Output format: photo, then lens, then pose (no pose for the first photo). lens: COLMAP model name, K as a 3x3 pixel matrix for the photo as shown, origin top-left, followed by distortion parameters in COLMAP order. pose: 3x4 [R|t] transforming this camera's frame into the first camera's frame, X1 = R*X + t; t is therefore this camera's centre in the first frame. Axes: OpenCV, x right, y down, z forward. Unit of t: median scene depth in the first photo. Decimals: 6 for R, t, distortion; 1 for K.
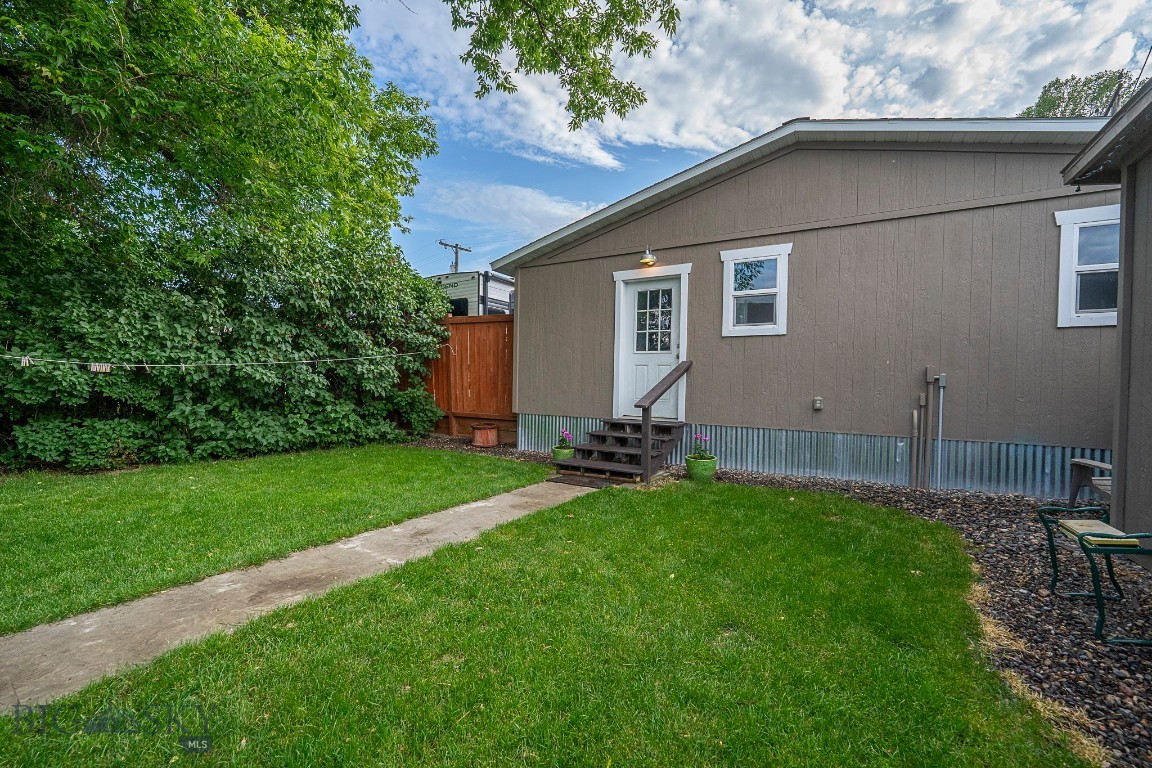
lens RADIAL K [[480.3, 0, 569.0], [0, 480.3, 384.0], [0, 0, 1]] dist [0.000384, -0.001046]
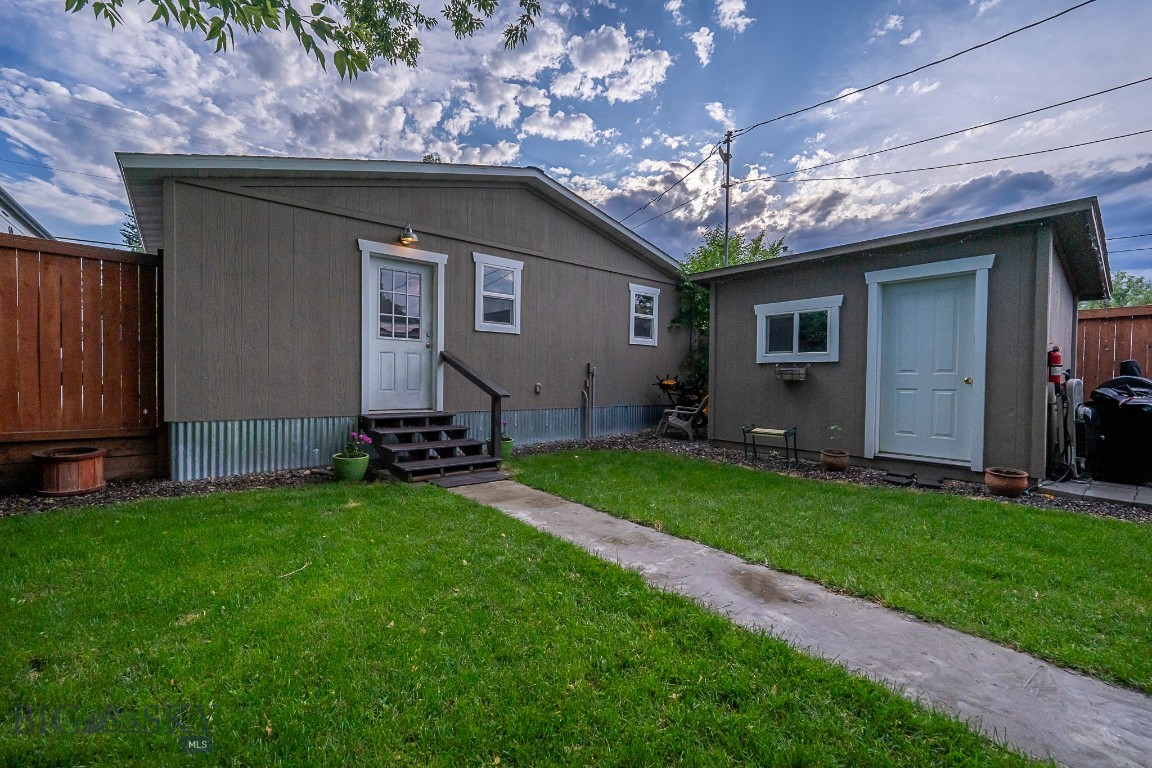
lens RADIAL K [[480.3, 0, 567.7], [0, 480.3, 387.4], [0, 0, 1]] dist [0.000384, -0.001046]
pose [[0.341685, -0.032279, 0.939260, -0.674572], [-0.006669, 0.999302, 0.036769, -0.010635], [-0.939791, -0.018828, 0.341231, 0.435673]]
